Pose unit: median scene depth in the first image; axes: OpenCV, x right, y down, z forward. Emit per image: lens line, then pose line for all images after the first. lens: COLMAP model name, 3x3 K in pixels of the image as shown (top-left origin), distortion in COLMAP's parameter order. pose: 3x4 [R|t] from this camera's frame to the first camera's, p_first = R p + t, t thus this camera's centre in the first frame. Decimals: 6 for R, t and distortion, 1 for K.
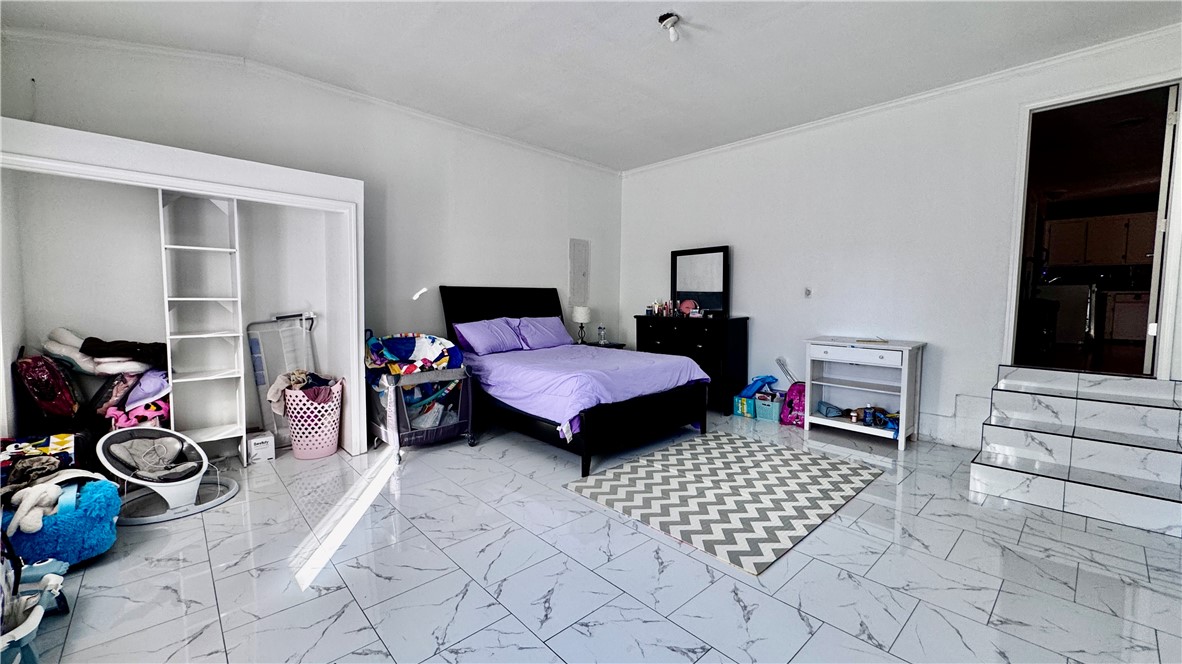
lens RADIAL K [[470.2, 0, 593.2], [0, 470.2, 326.2], [0, 0, 1]] dist [-0.003614, 0.001225]
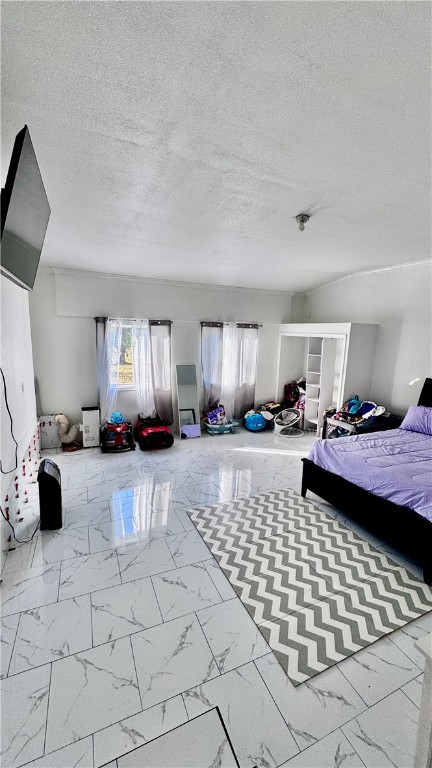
lens RADIAL K [[305.5, 0, 218.1], [0, 305.5, 386.6], [0, 0, 1]] dist [-0.003614, 0.001225]
pose [[-0.316720, 0.140809, -0.938009, 1.076030], [-0.084443, 0.980807, 0.175746, -0.245384], [0.944753, 0.134870, -0.298751, 0.989054]]
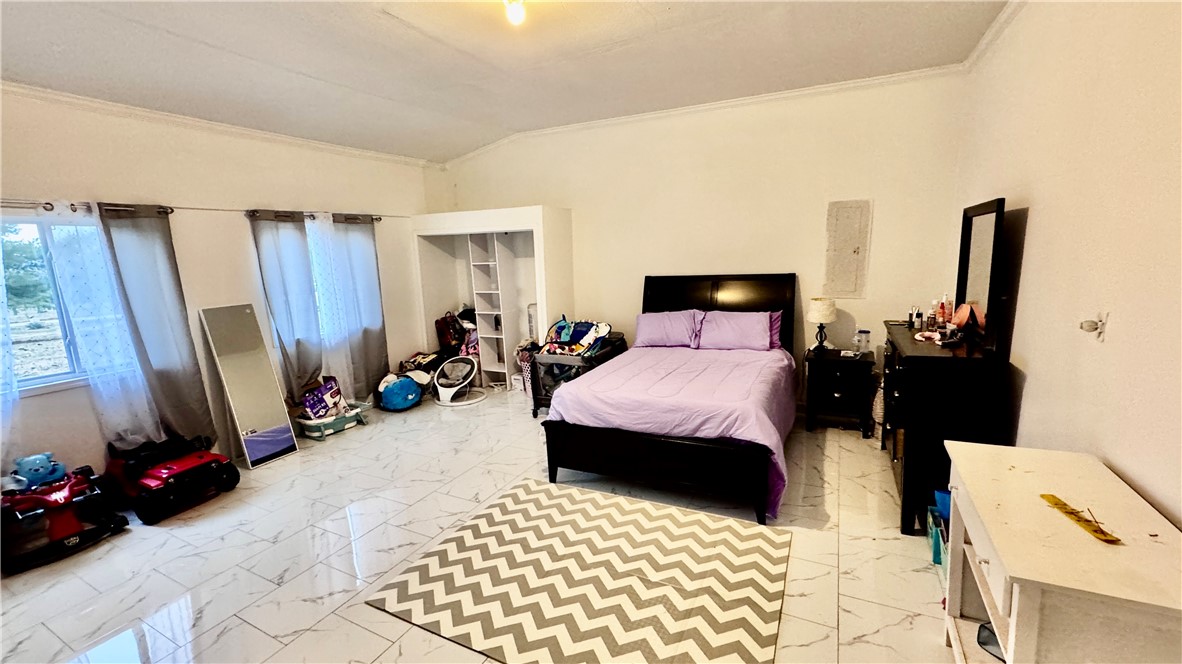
lens RADIAL K [[470.2, 0, 591.1], [0, 470.2, 325.7], [0, 0, 1]] dist [-0.003614, 0.001225]
pose [[0.344131, 0.129001, -0.930018, 0.944575], [-0.011337, 0.991015, 0.133267, -0.167935], [0.938853, -0.035318, 0.342501, 0.735732]]
